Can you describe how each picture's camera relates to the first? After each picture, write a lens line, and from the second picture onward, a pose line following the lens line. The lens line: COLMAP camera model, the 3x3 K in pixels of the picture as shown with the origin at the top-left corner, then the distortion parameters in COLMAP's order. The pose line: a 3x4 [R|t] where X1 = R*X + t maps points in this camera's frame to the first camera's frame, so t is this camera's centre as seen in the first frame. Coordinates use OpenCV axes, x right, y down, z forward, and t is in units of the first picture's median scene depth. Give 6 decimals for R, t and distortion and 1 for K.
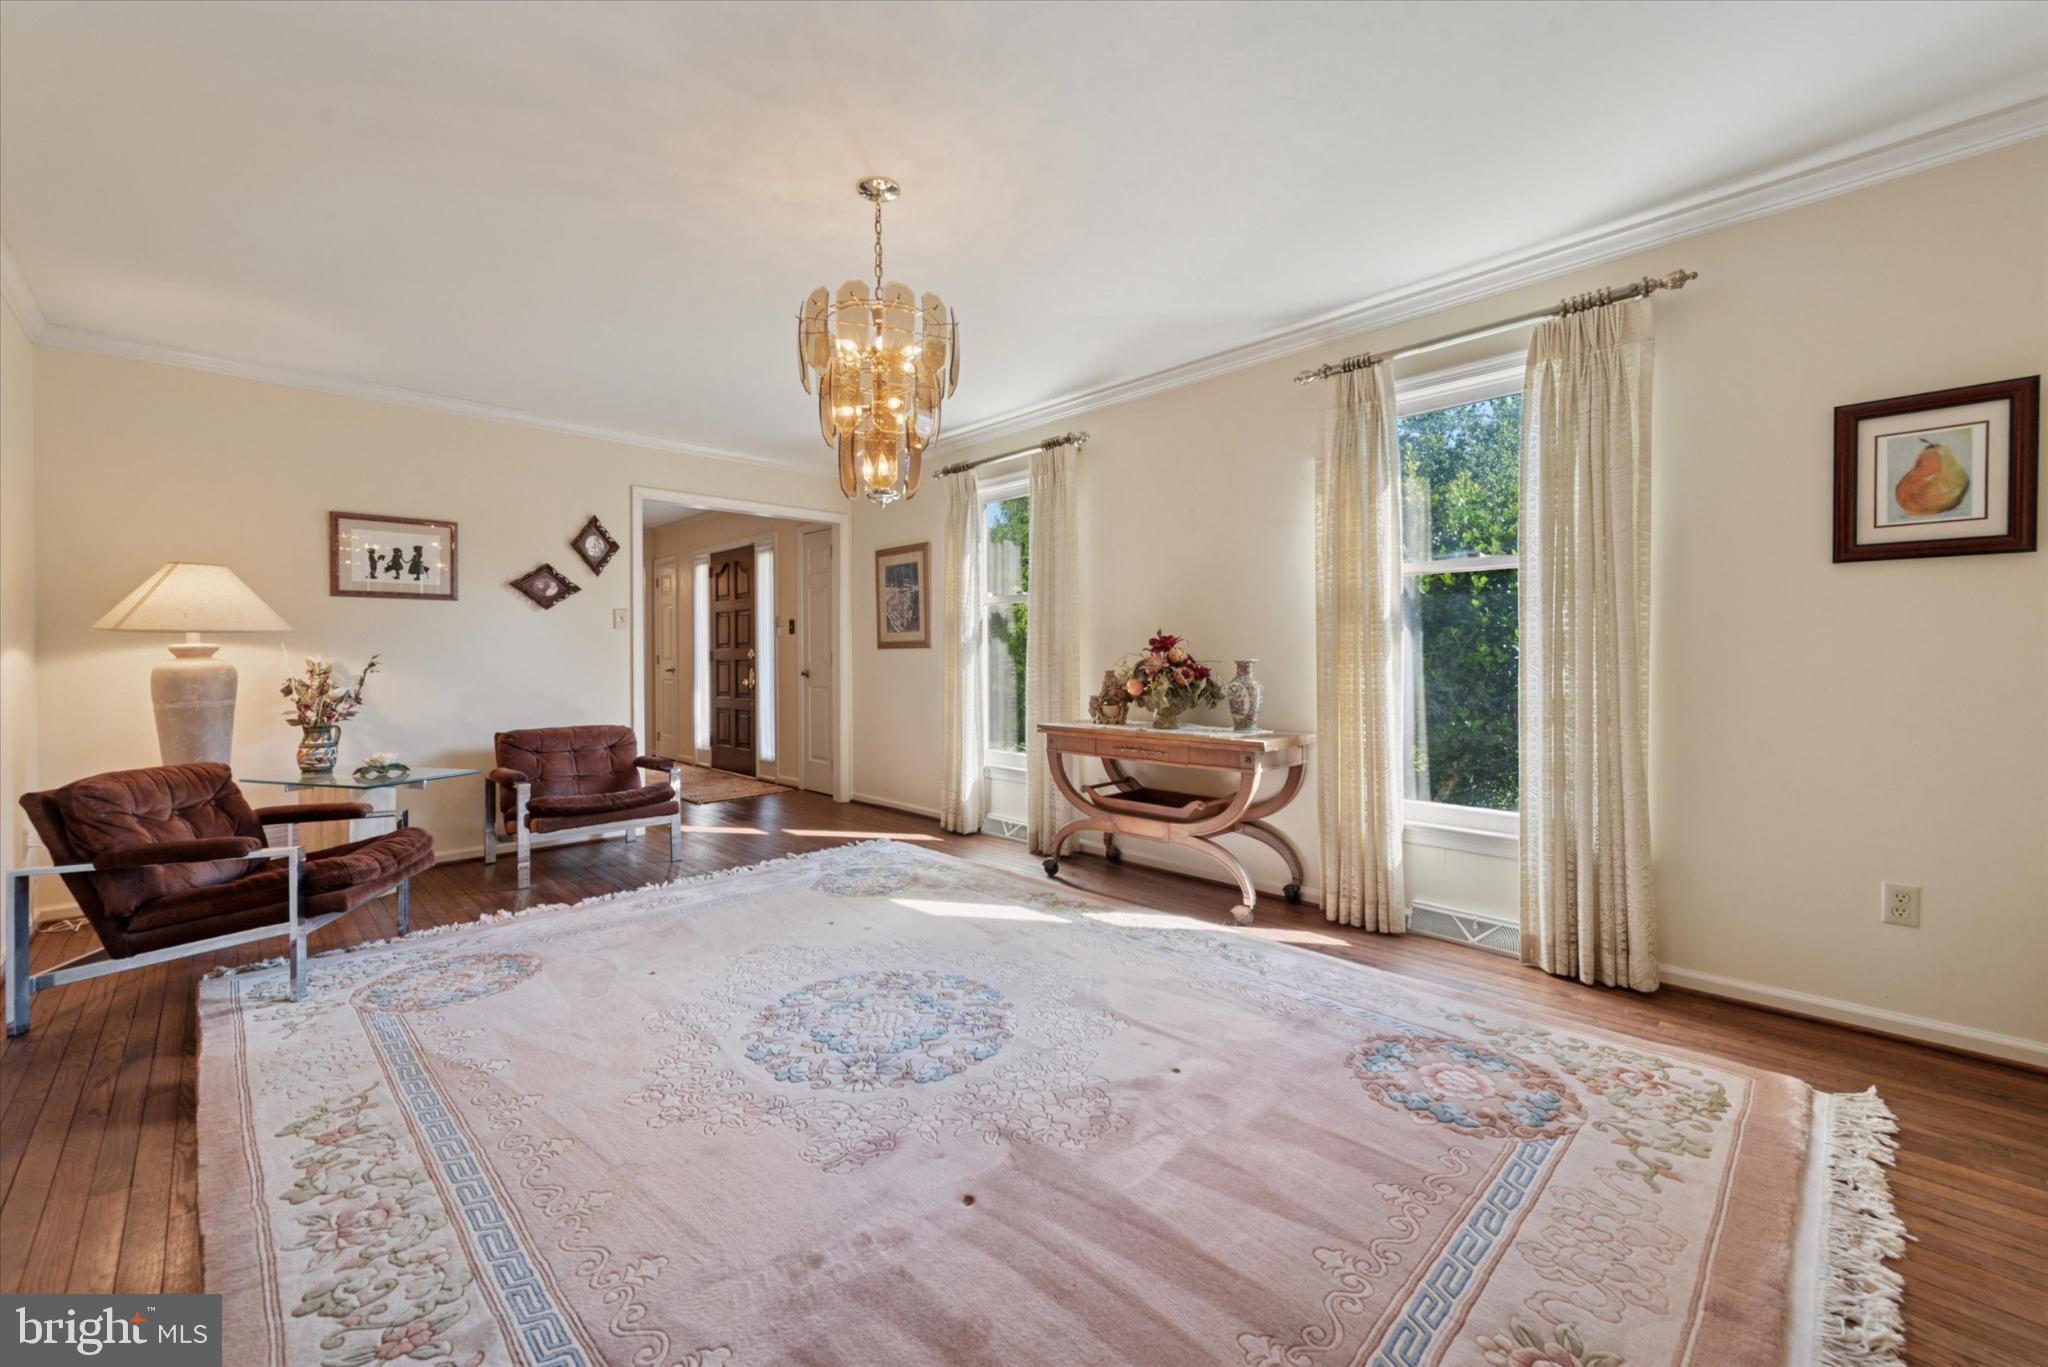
lens RADIAL K [[814.8, 0, 1030.1], [0, 814.8, 662.7], [0, 0, 1]] dist [0.011282, -0.002797]
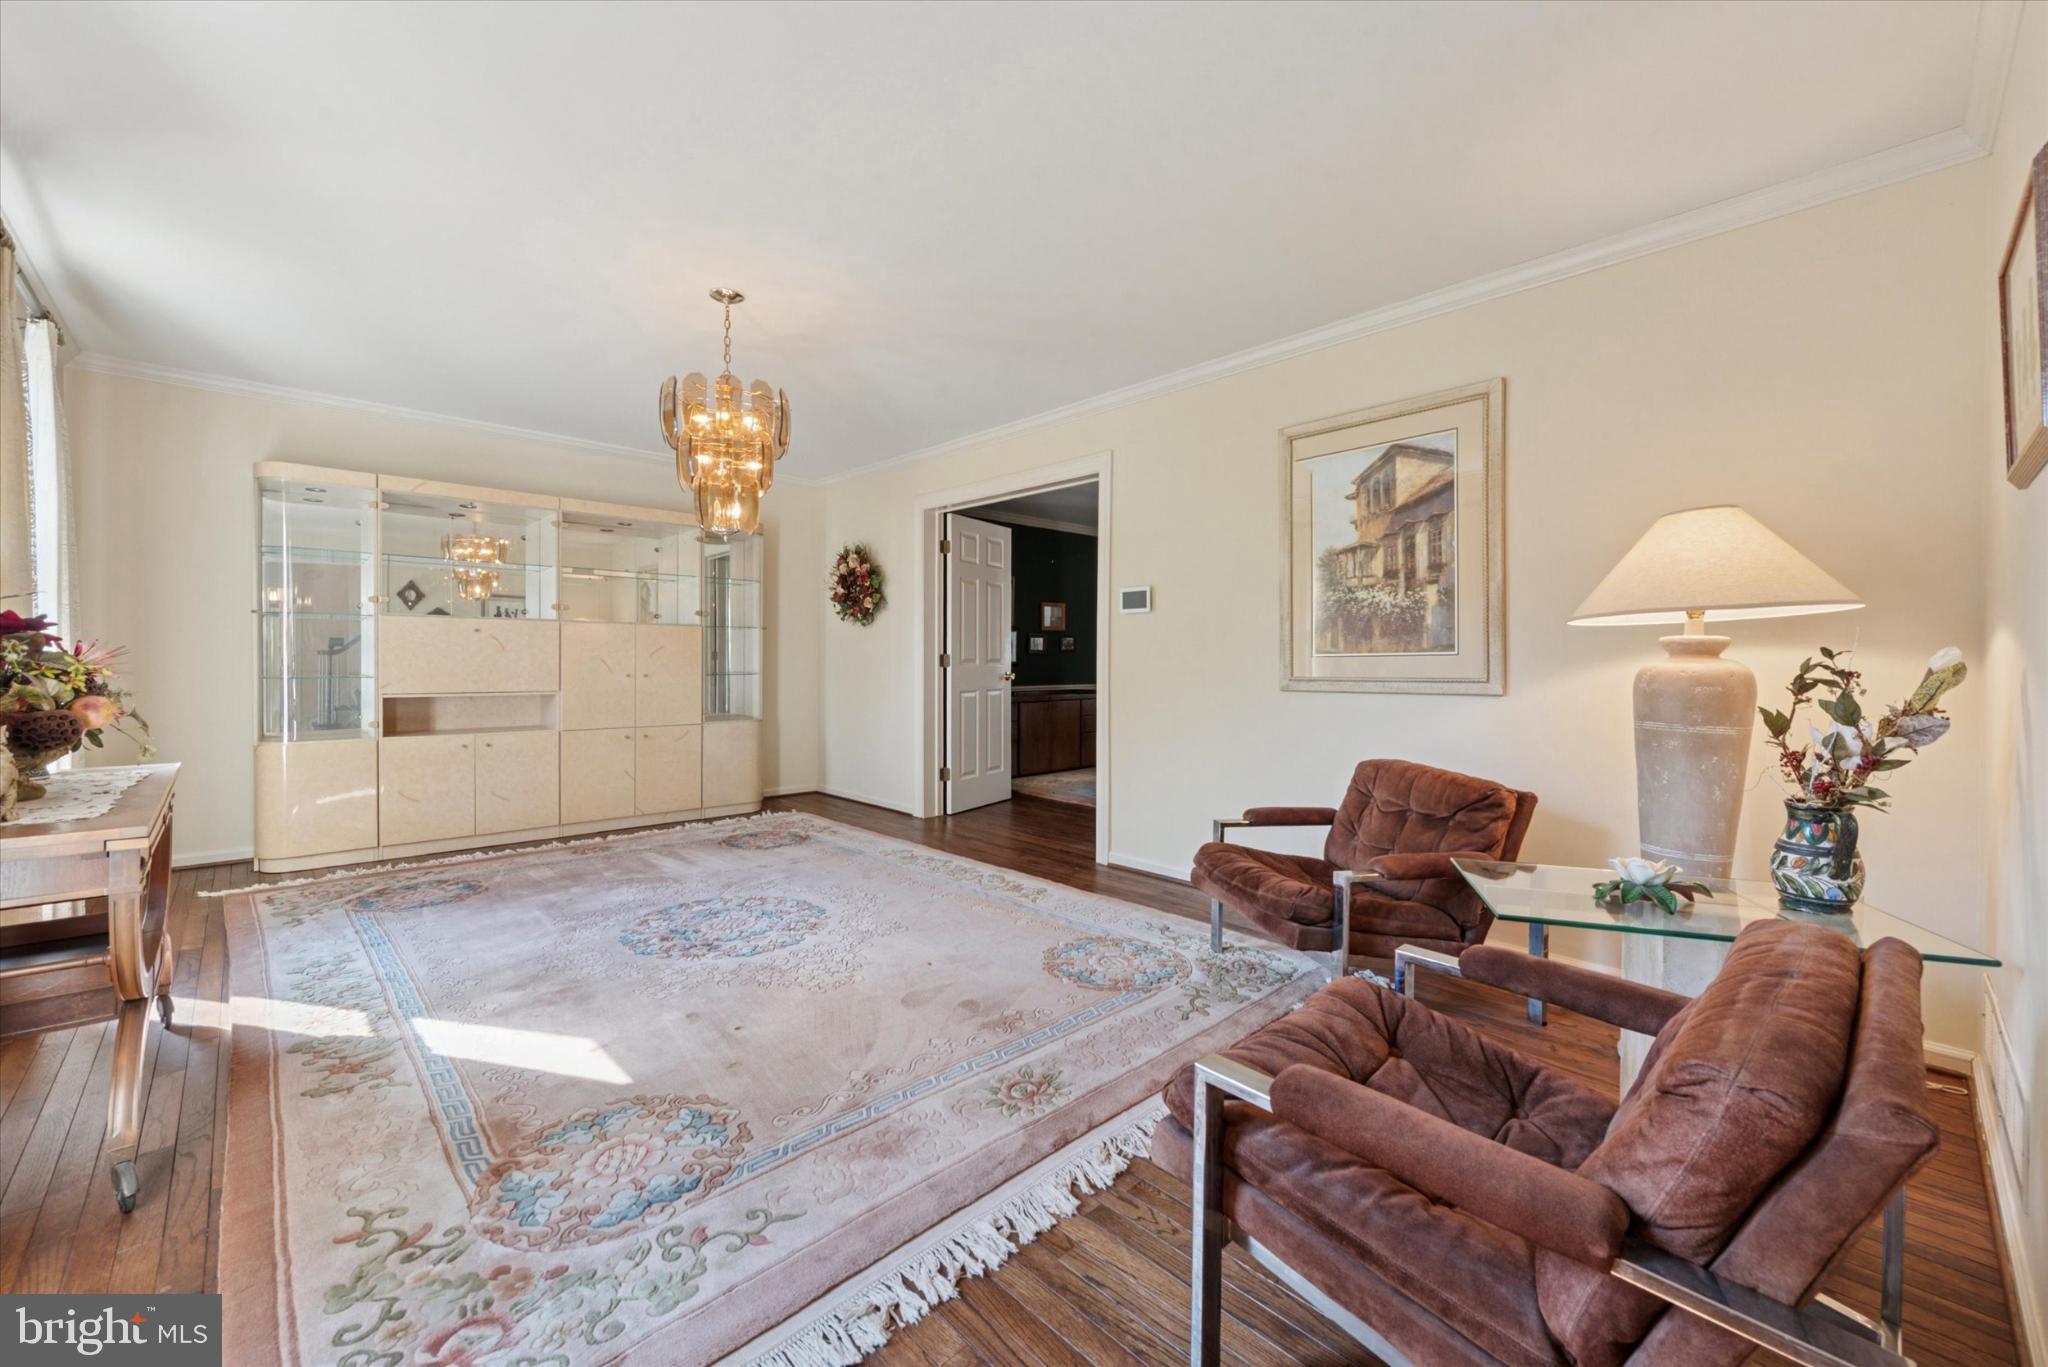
lens RADIAL K [[814.8, 0, 1019.2], [0, 814.8, 666.0], [0, 0, 1]] dist [0.011282, -0.002797]
pose [[-0.999595, -0.002488, 0.028366, -0.466372], [-0.001909, 0.999790, 0.020424, -0.011690], [-0.028411, 0.020362, -0.999389, 1.556876]]
